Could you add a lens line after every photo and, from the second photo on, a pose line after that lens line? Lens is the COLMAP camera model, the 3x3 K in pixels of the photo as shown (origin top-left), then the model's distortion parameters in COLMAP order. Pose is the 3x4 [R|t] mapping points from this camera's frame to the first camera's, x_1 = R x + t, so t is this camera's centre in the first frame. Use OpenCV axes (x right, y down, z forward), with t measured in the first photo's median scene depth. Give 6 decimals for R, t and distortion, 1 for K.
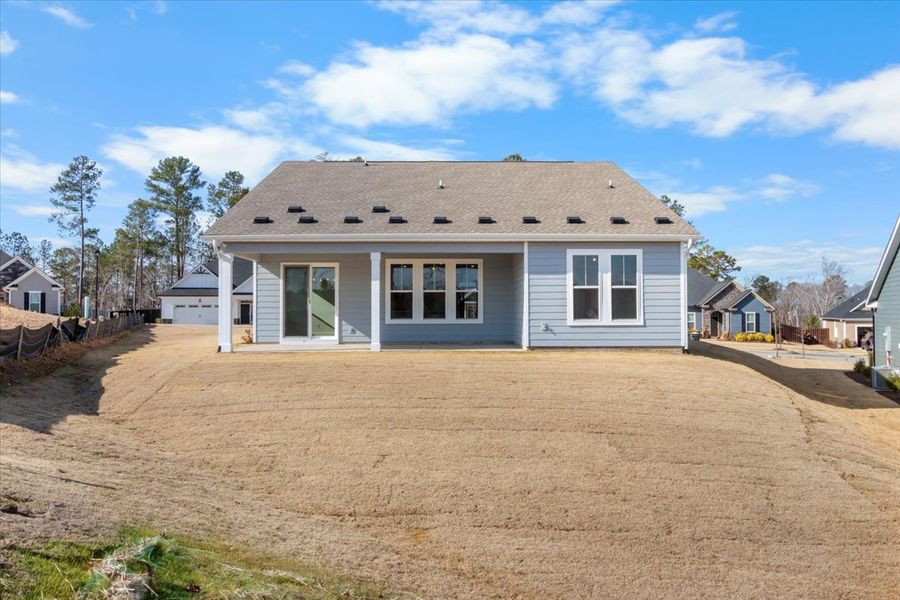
lens RADIAL K [[700.1, 0, 448.7], [0, 700.1, 271.6], [0, 0, 1]] dist [0.000714, -0.001181]
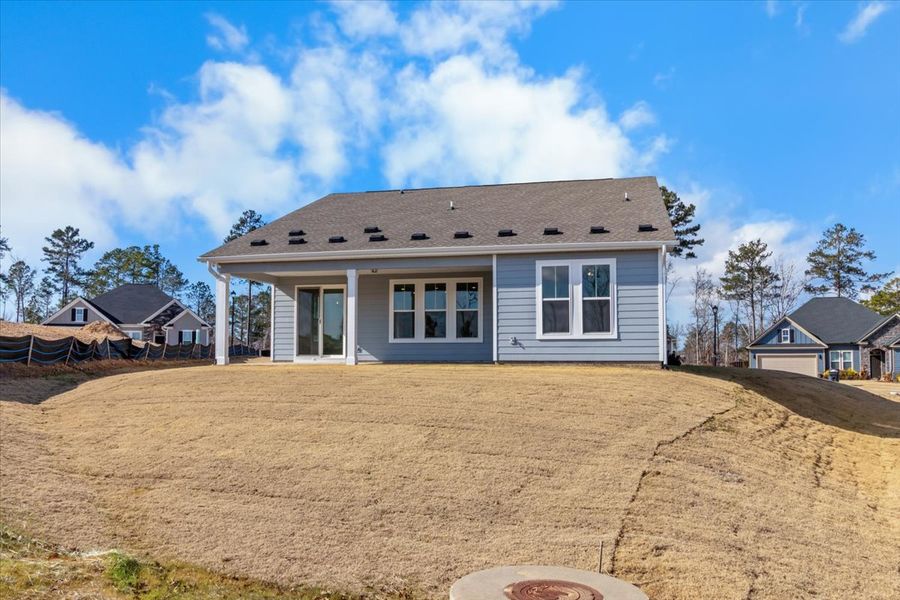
lens RADIAL K [[709.2, 0, 450.0], [0, 709.2, 300.0], [0, 0, 1]] dist [0.000234, 0.000850]
pose [[0.970895, -0.016713, -0.238923, 0.286312], [0.010948, 0.999616, -0.025438, 0.045898], [0.239256, 0.022082, 0.970705, 0.017491]]
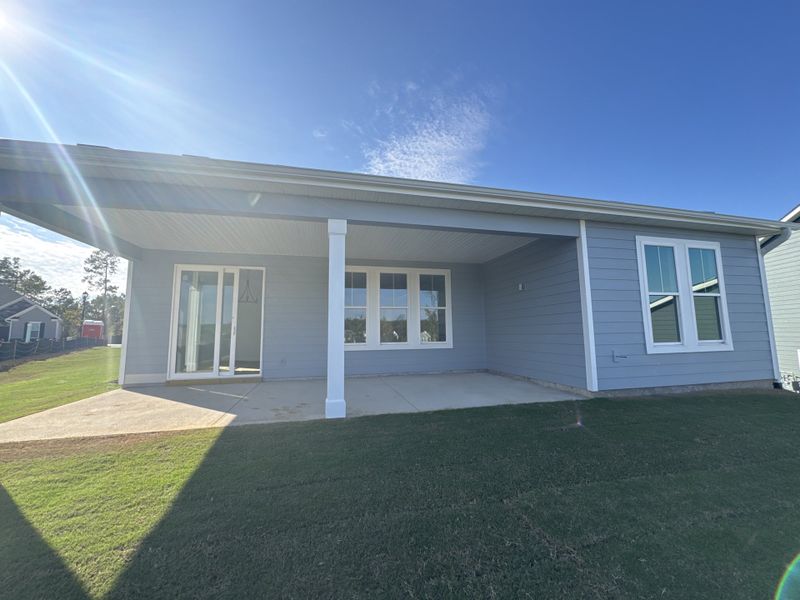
lens RADIAL K [[317.7, 0, 400.0], [0, 317.7, 300.0], [0, 0, 1]] dist [0.000492, 0.000048]
pose [[0.973889, 0.018567, 0.226263, -0.111056], [-0.006724, 0.998572, -0.053003, 0.045310], [-0.226924, 0.050098, 0.972623, 0.764575]]
